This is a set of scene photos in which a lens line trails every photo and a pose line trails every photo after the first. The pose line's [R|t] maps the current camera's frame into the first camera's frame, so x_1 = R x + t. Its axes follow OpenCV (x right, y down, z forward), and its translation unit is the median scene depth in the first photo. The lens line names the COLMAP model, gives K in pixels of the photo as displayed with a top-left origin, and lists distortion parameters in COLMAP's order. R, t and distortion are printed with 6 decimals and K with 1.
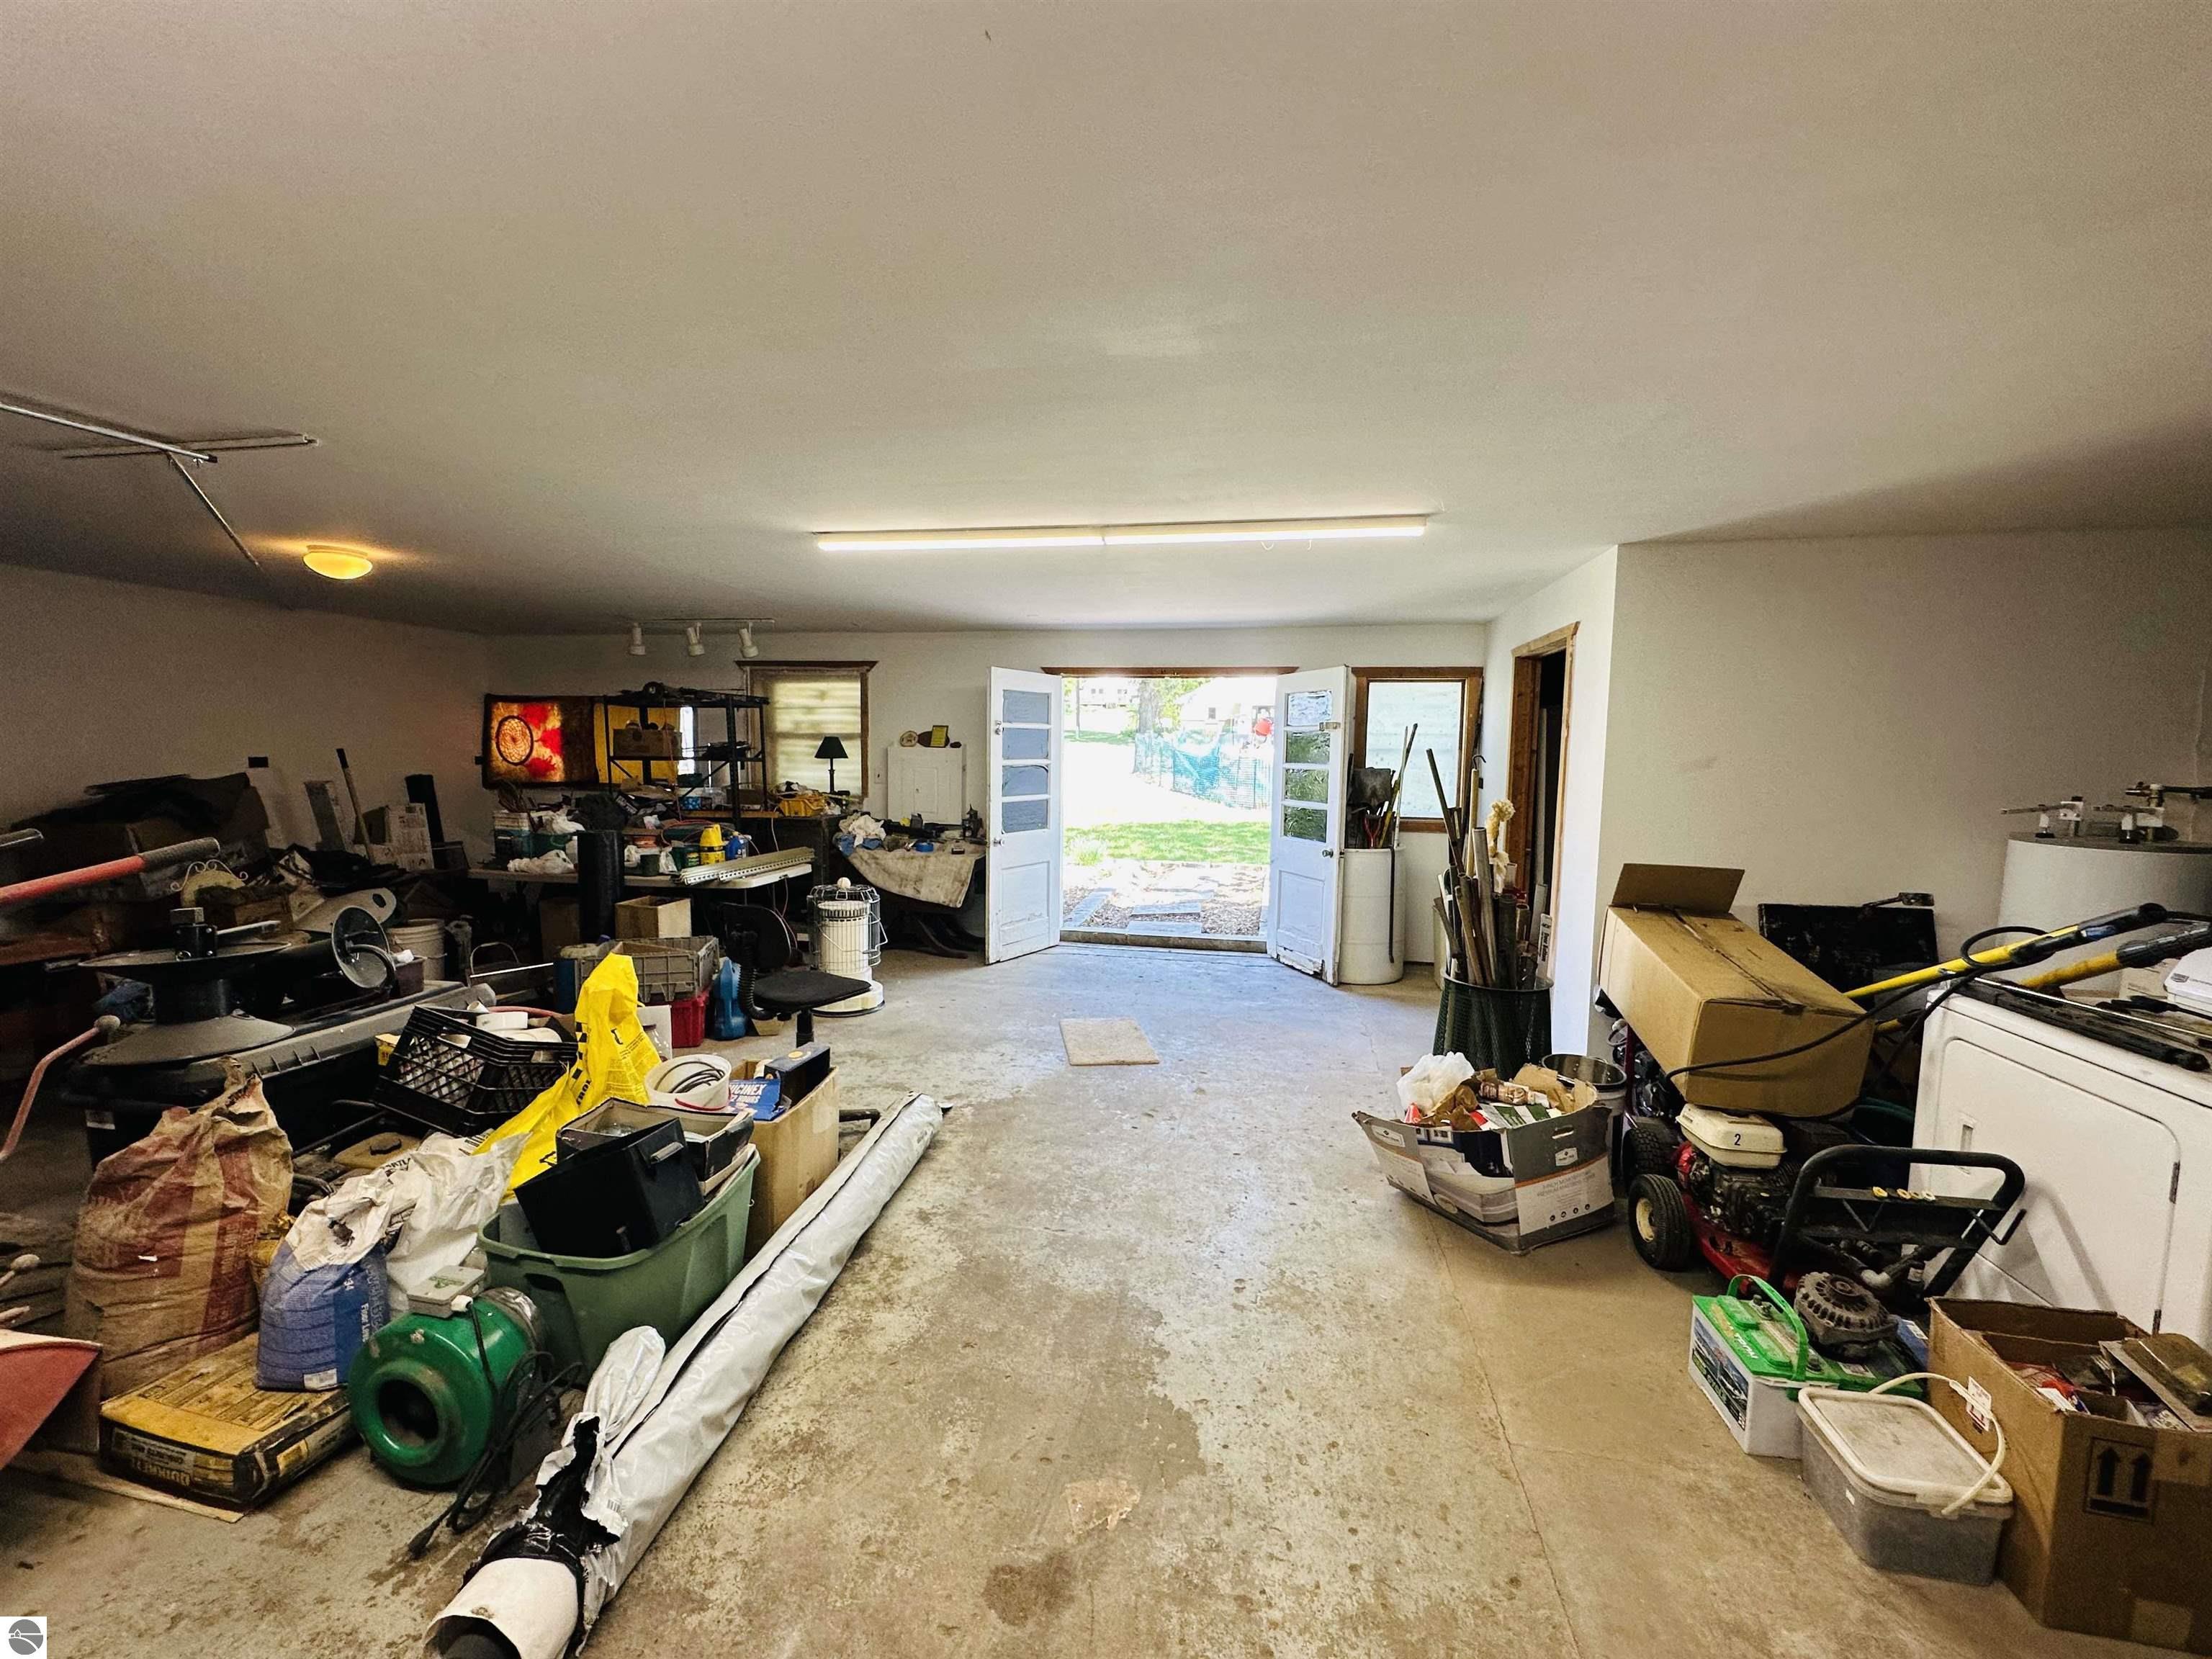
lens RADIAL K [[884.4, 0, 1102.4], [0, 884.4, 826.6], [0, 0, 1]] dist [-0.002283, -0.000329]
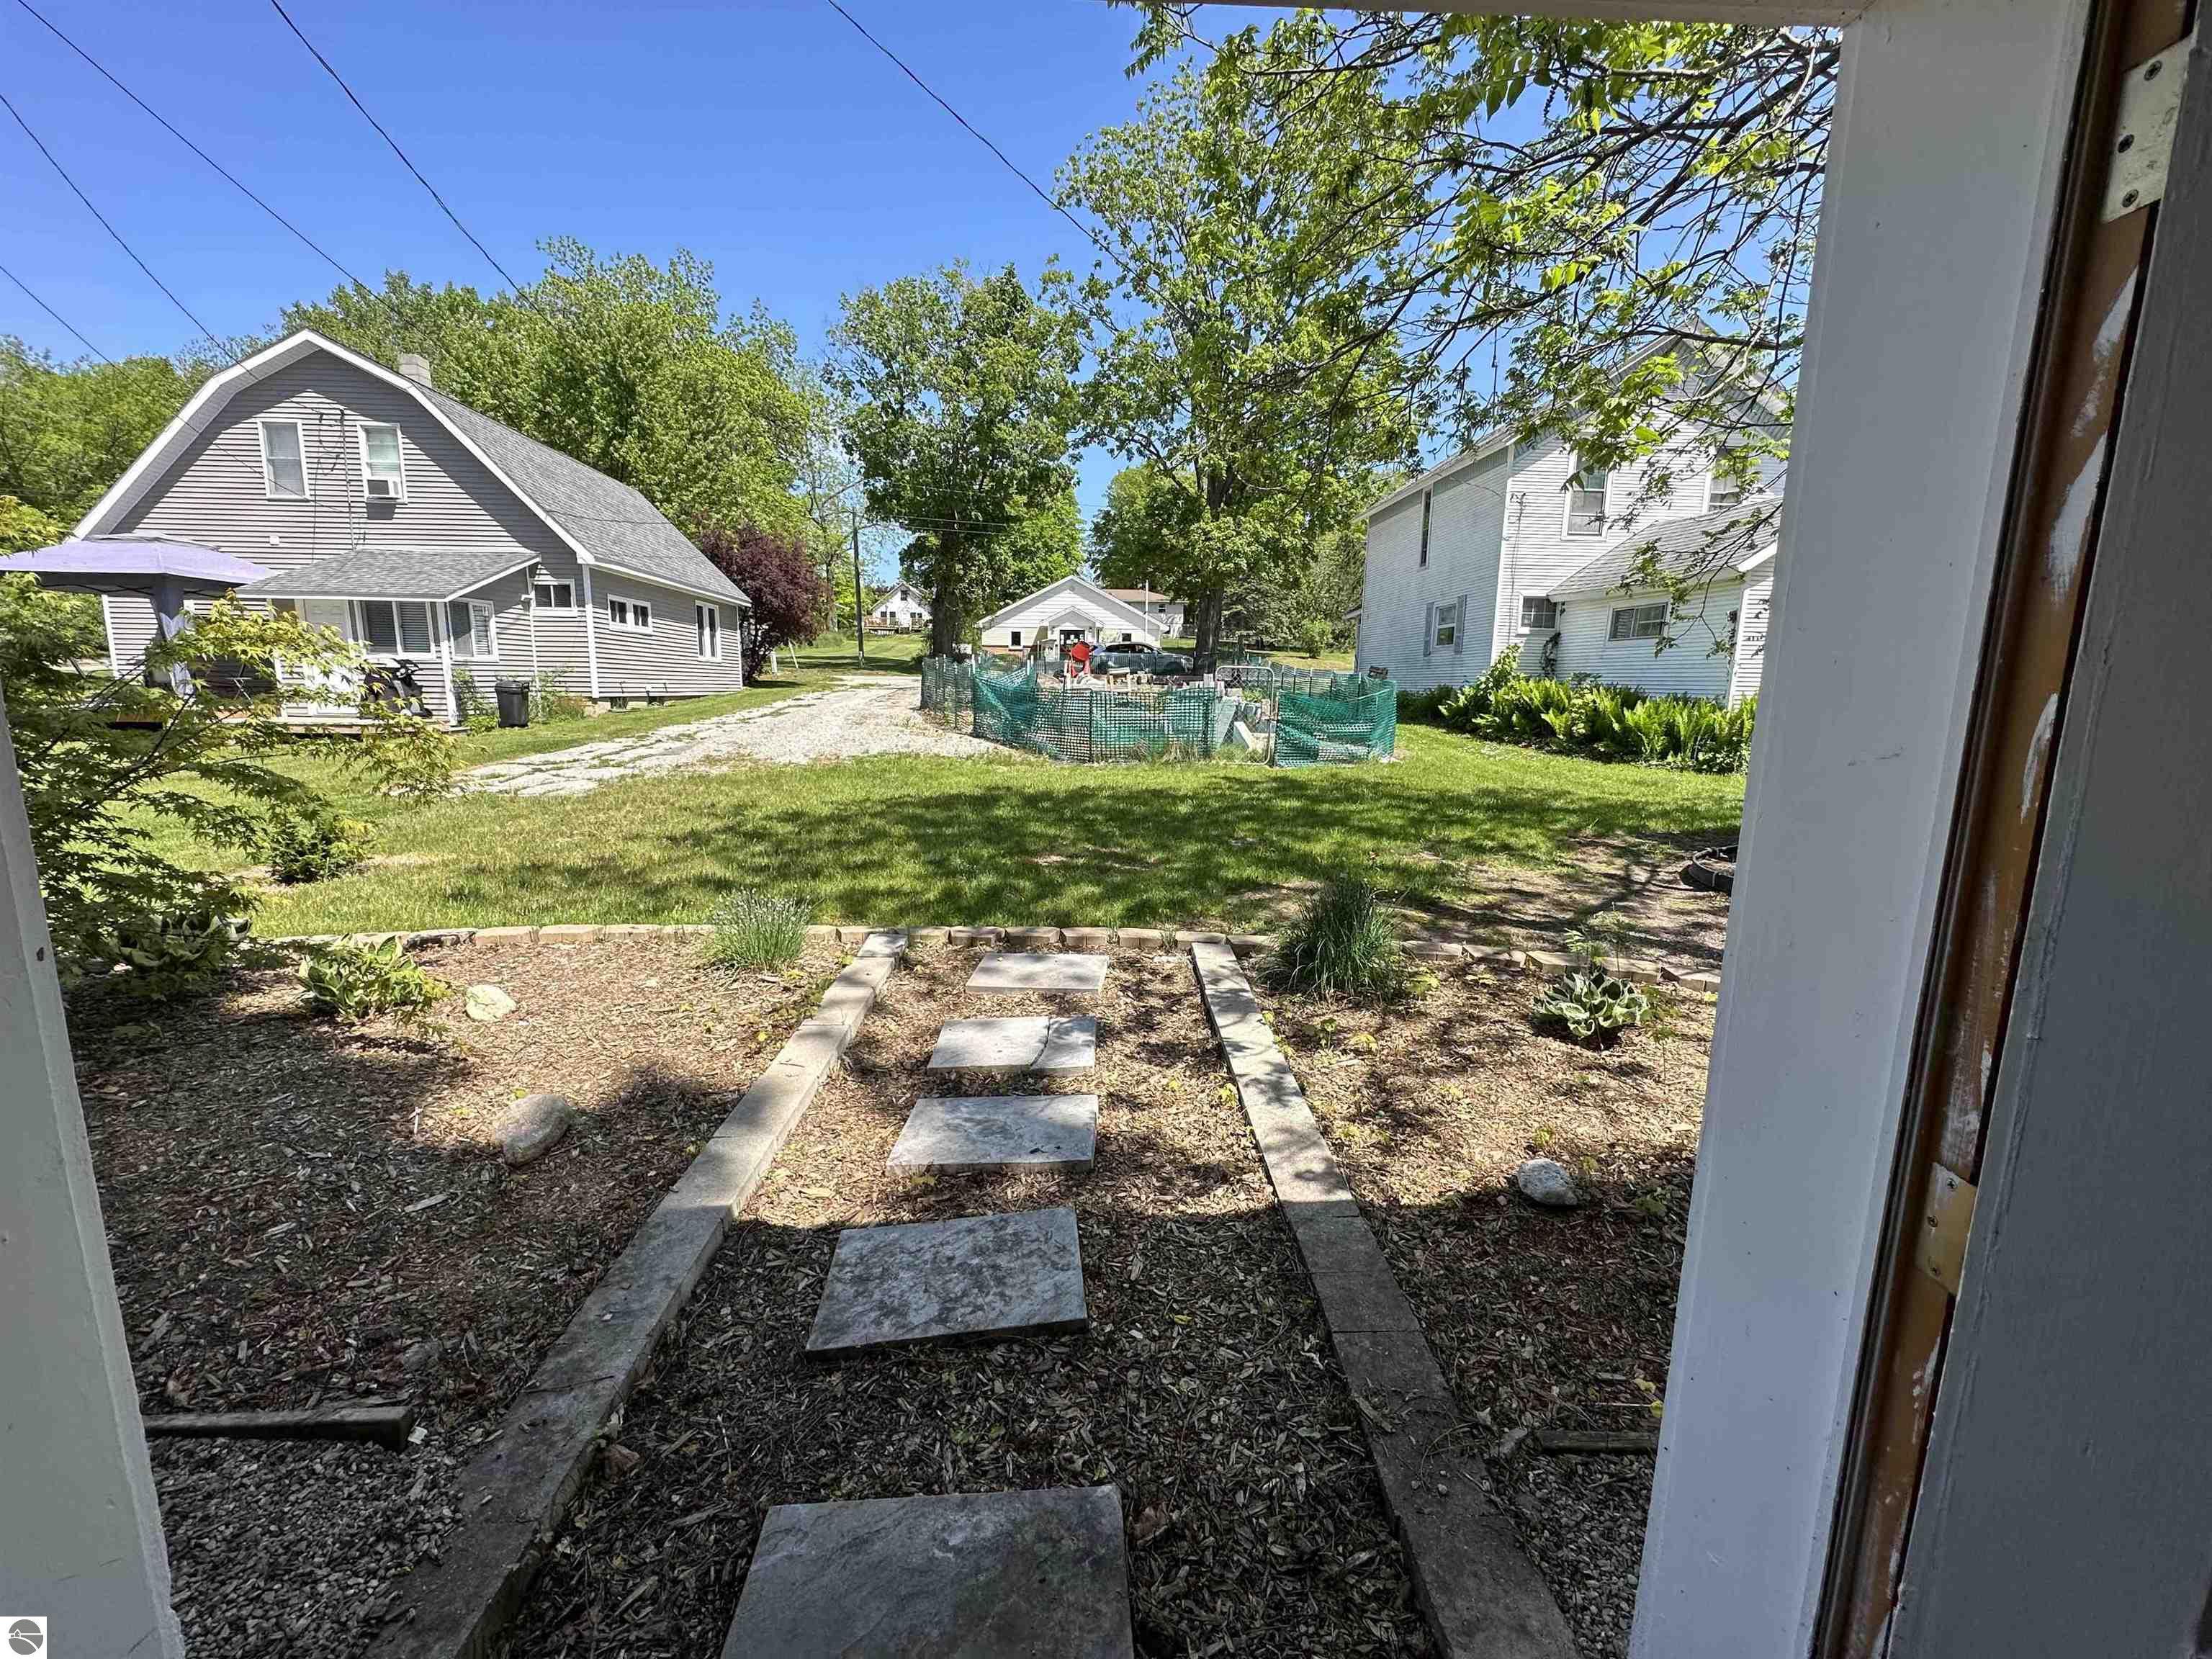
lens RADIAL K [[884.4, 0, 1106.8], [0, 884.4, 823.5], [0, 0, 1]] dist [-0.002283, -0.000329]
pose [[0.974859, -0.043535, 0.218528, 0.024834], [0.027349, 0.996690, 0.076557, -0.021335], [-0.221137, -0.068656, 0.972823, 0.264982]]
